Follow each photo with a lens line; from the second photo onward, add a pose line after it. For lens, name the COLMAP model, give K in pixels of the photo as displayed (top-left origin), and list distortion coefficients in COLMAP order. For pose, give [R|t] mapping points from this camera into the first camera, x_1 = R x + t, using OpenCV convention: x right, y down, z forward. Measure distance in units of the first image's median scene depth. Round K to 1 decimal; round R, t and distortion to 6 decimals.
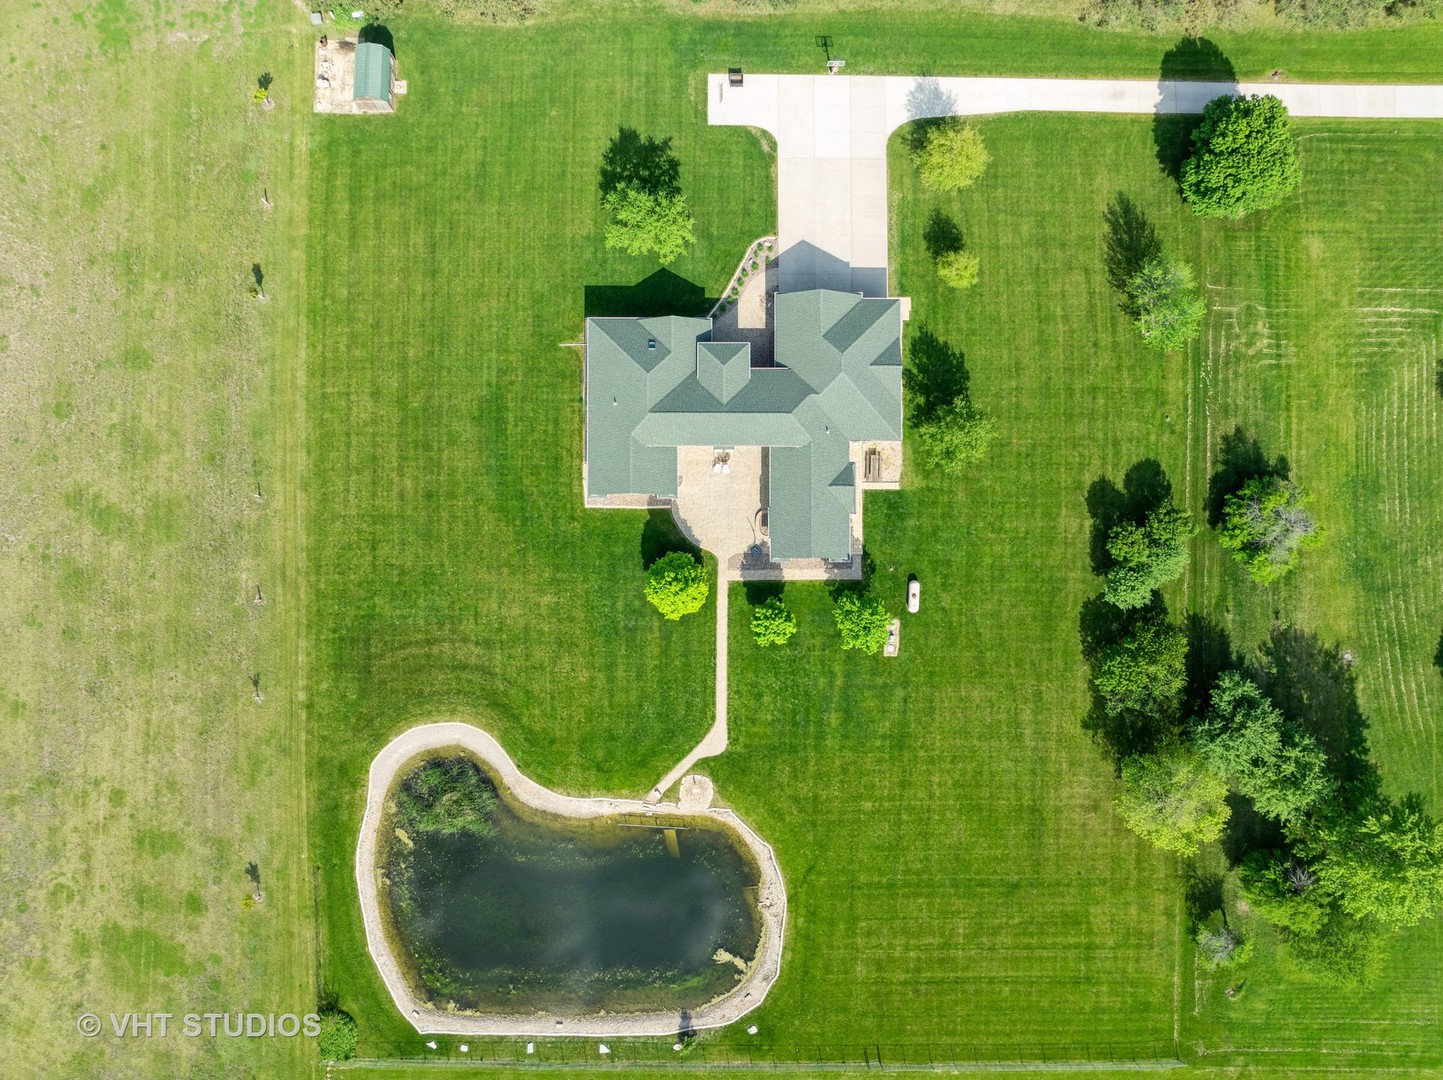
lens RADIAL K [[1014.8, 0, 737.0], [0, 1014.8, 543.9], [0, 0, 1]] dist [-0.041351, 0.004877]
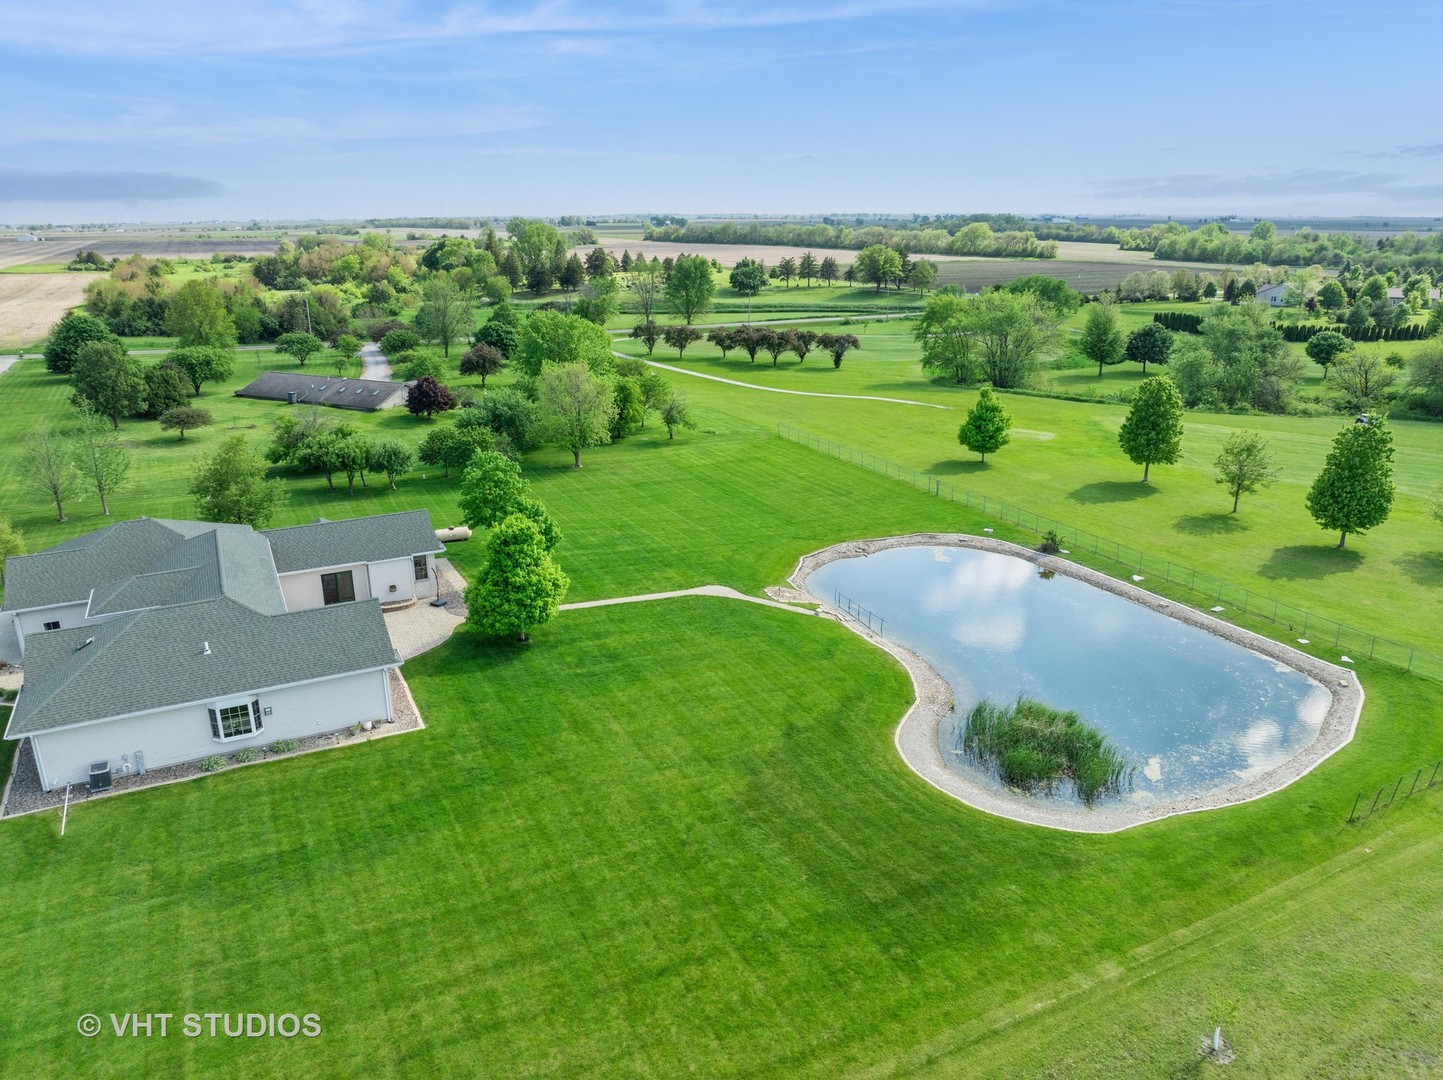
lens RADIAL K [[1014.5, 0, 725.8], [0, 1014.5, 542.2], [0, 0, 1]] dist [-0.038180, 0.001497]
pose [[-0.457613, -0.286279, 0.841804, -0.628978], [0.888743, -0.118562, 0.442809, -0.117328], [-0.026961, 0.950783, 0.308683, 0.738397]]
